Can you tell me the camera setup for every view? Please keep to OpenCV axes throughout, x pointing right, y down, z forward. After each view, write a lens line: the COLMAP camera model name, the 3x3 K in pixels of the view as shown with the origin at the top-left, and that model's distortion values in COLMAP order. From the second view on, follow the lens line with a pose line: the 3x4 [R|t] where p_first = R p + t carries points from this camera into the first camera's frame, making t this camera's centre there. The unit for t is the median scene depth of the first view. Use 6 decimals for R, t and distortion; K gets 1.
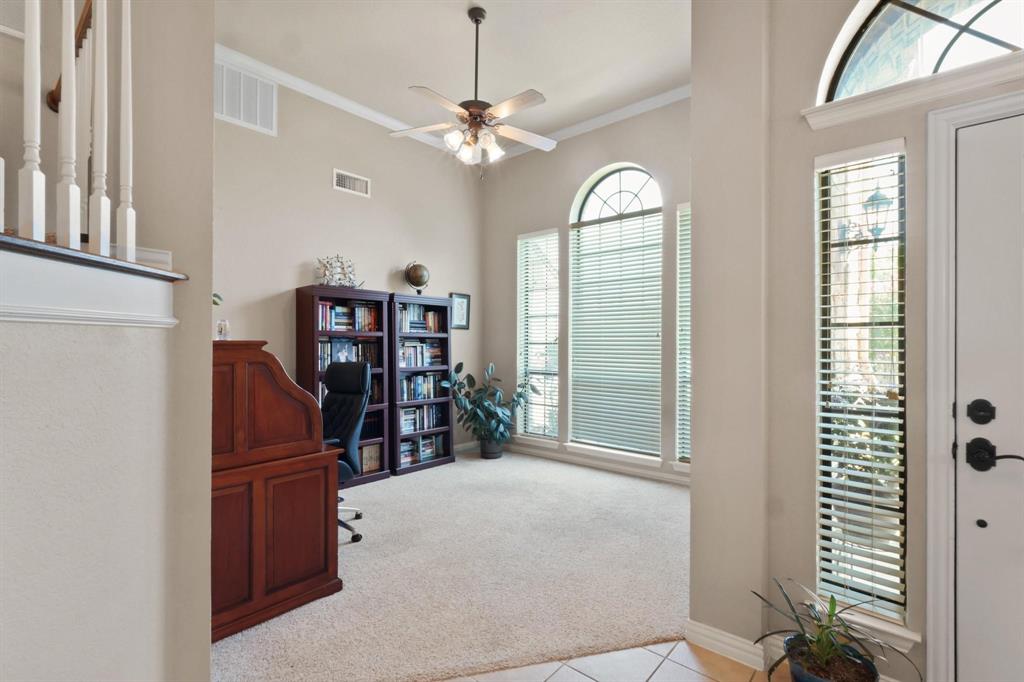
lens RADIAL K [[473.5, 0, 512.0], [0, 473.5, 341.0], [0, 0, 1]] dist [0.000832, 0.000598]
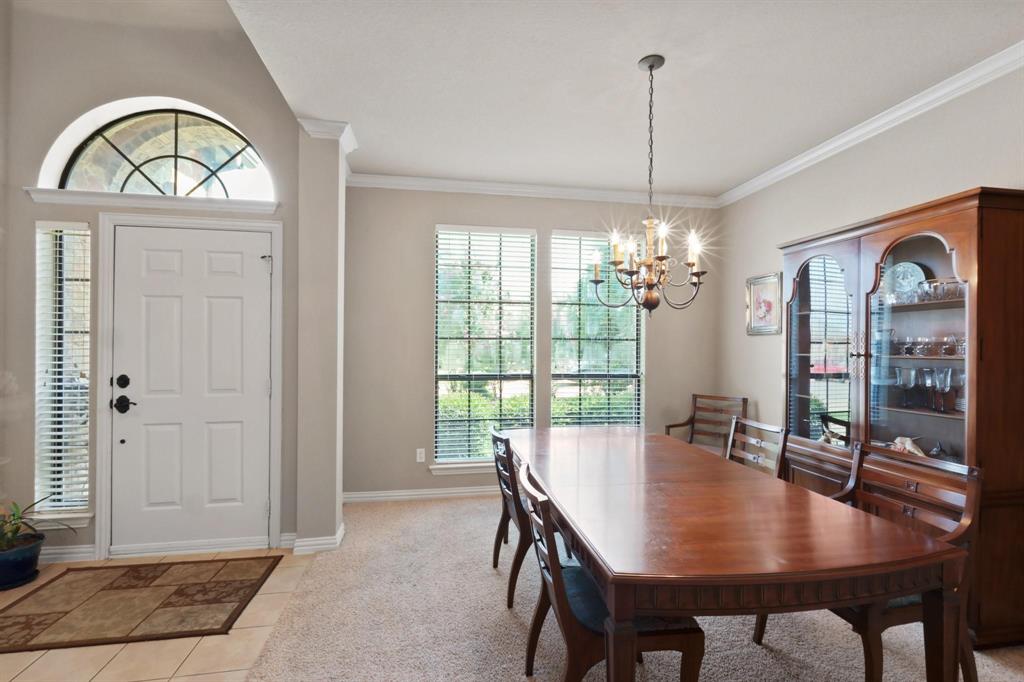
lens RADIAL K [[473.5, 0, 512.0], [0, 473.5, 341.0], [0, 0, 1]] dist [0.000832, 0.000598]
pose [[0.638281, 0.005880, 0.769781, 0.509543], [-0.007288, 0.999972, -0.001595, -0.015777], [-0.769769, -0.004593, 0.638306, -1.294061]]
